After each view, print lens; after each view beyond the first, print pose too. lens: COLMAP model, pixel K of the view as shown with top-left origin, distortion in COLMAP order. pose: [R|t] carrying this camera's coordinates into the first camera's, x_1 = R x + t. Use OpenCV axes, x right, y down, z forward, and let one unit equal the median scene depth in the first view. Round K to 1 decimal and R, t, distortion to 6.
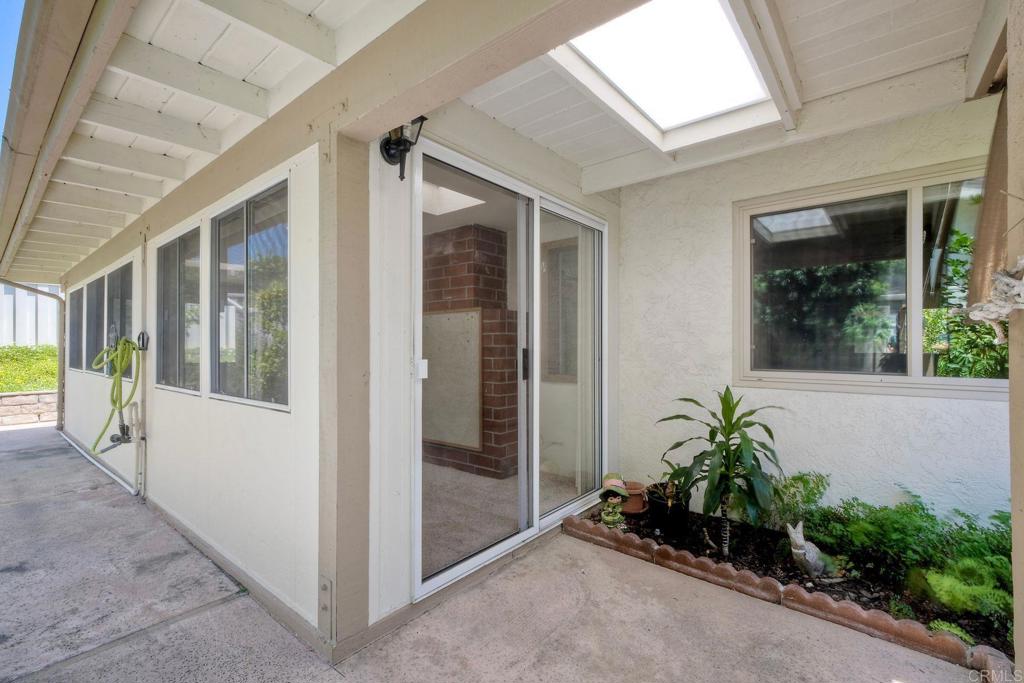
lens RADIAL K [[455.9, 0, 515.0], [0, 455.9, 342.1], [0, 0, 1]] dist [-0.002024, 0.000047]
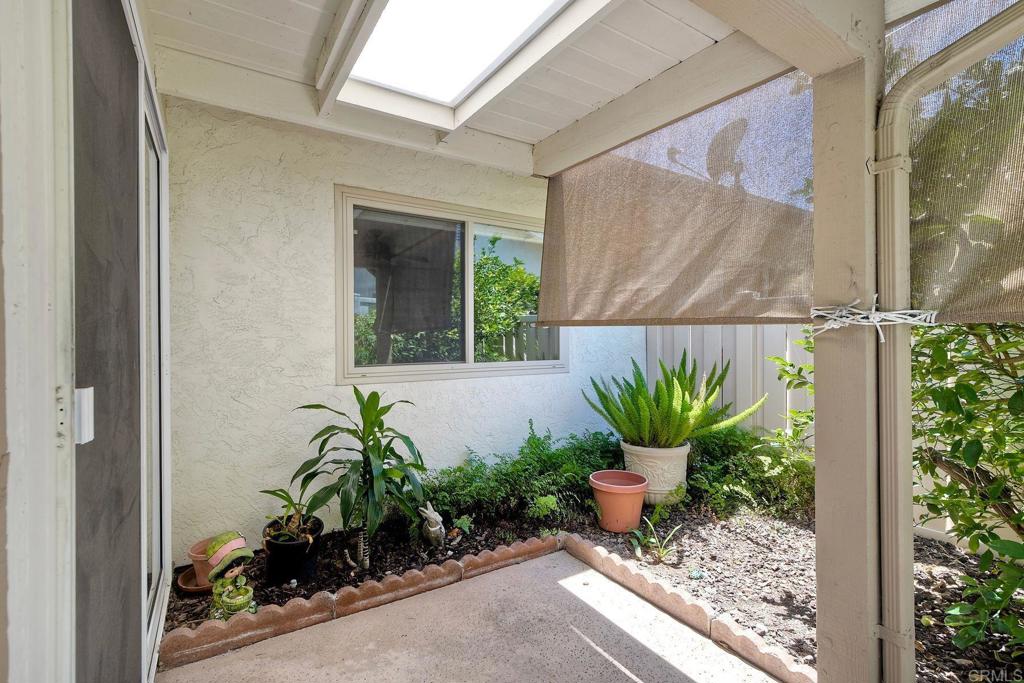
lens RADIAL K [[460.3, 0, 510.8], [0, 460.3, 337.6], [0, 0, 1]] dist [-0.000678, 0.000079]
pose [[0.305764, -0.002139, 0.952105, -0.339504], [-0.001201, 0.999996, 0.002632, -0.002586], [-0.952107, -0.001948, 0.305760, 0.443673]]
